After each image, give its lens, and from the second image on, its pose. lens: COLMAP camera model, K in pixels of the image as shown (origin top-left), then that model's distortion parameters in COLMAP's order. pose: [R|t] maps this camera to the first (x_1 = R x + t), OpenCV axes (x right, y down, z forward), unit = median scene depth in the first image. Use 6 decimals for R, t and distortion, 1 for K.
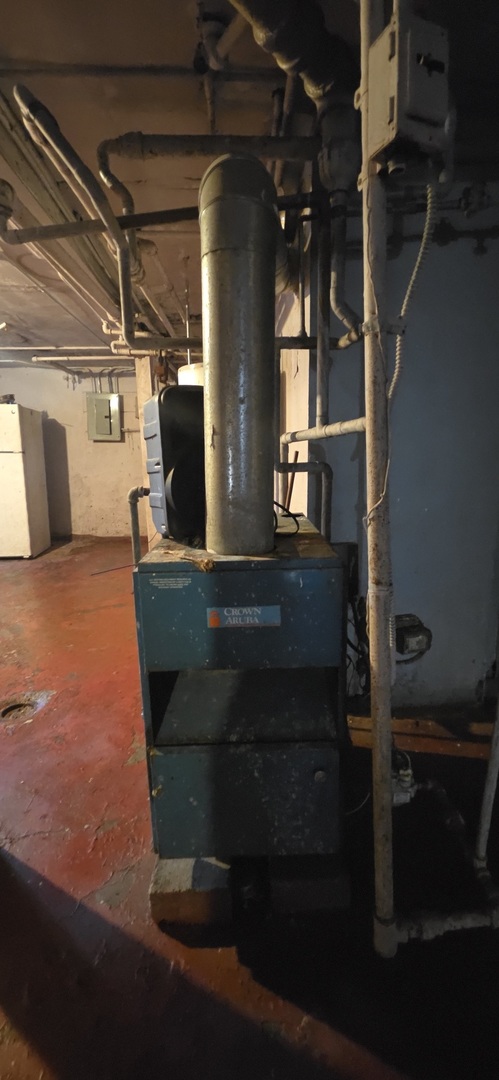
lens RADIAL K [[440.8, 0, 252.1], [0, 440.8, 535.4], [0, 0, 1]] dist [0.004376, 0.000378]
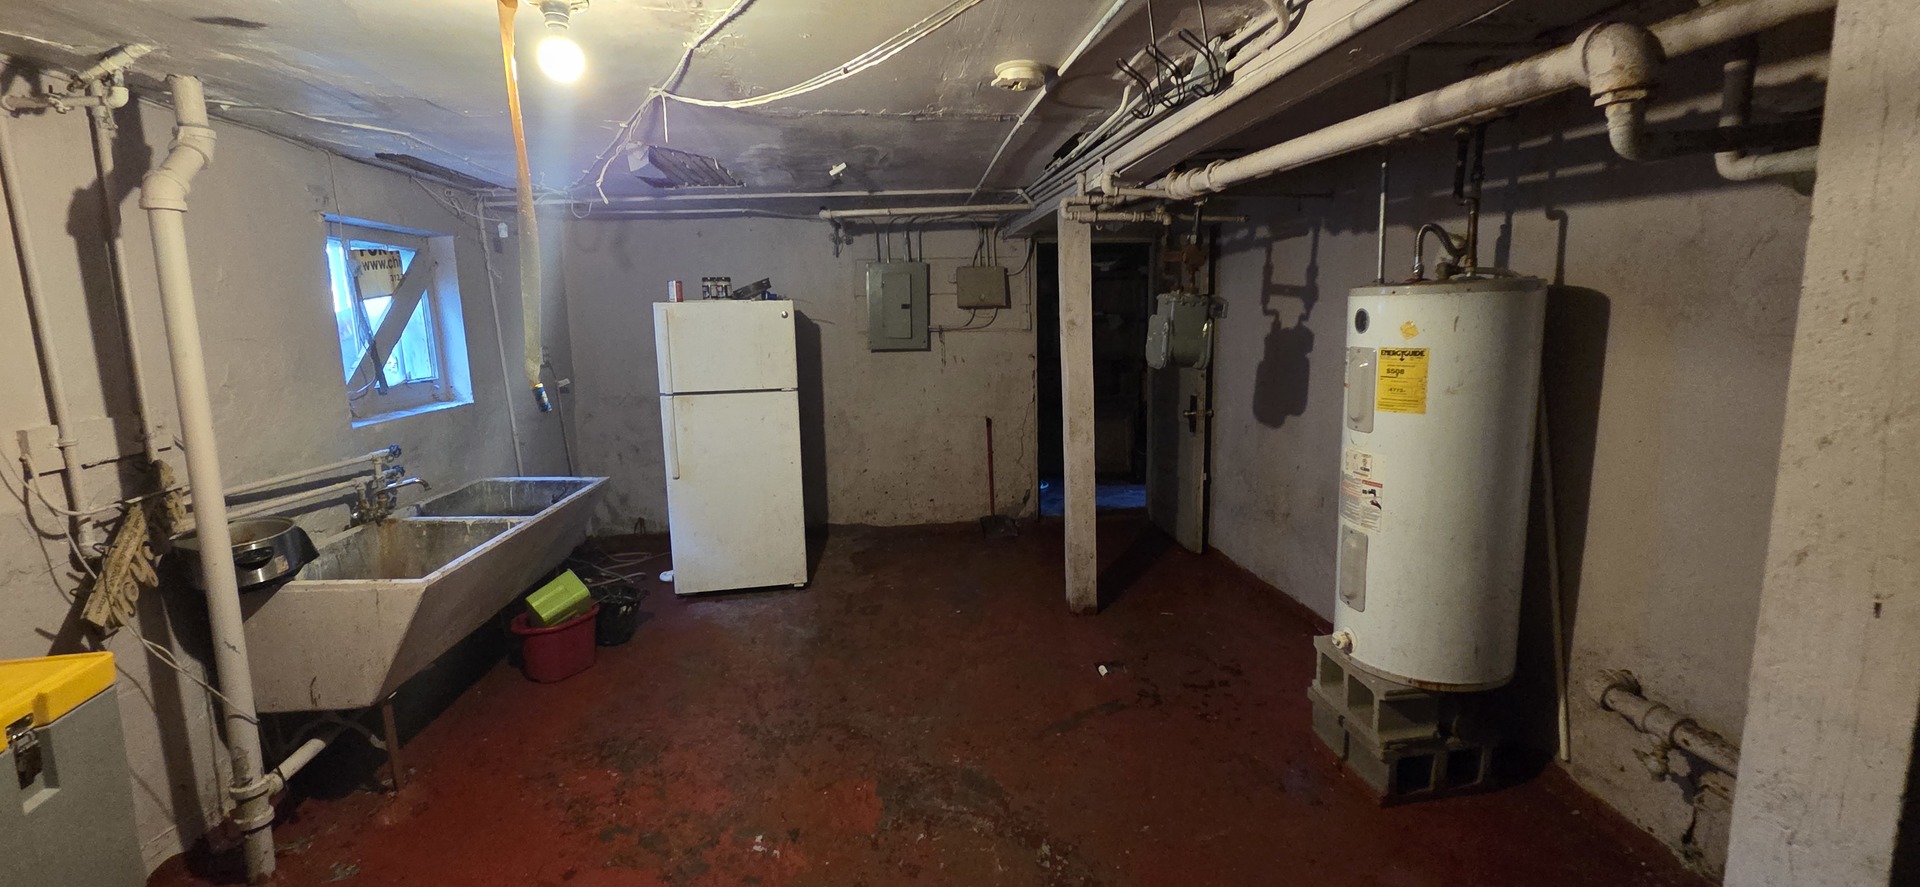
lens RADIAL K [[783.7, 0, 955.1], [0, 783.7, 437.5], [0, 0, 1]] dist [0.004376, 0.000378]
pose [[0.997992, -0.037504, 0.051037, -0.321939], [0.038420, 0.999115, -0.017095, -0.091071], [-0.050351, 0.019022, 0.998550, 0.053103]]
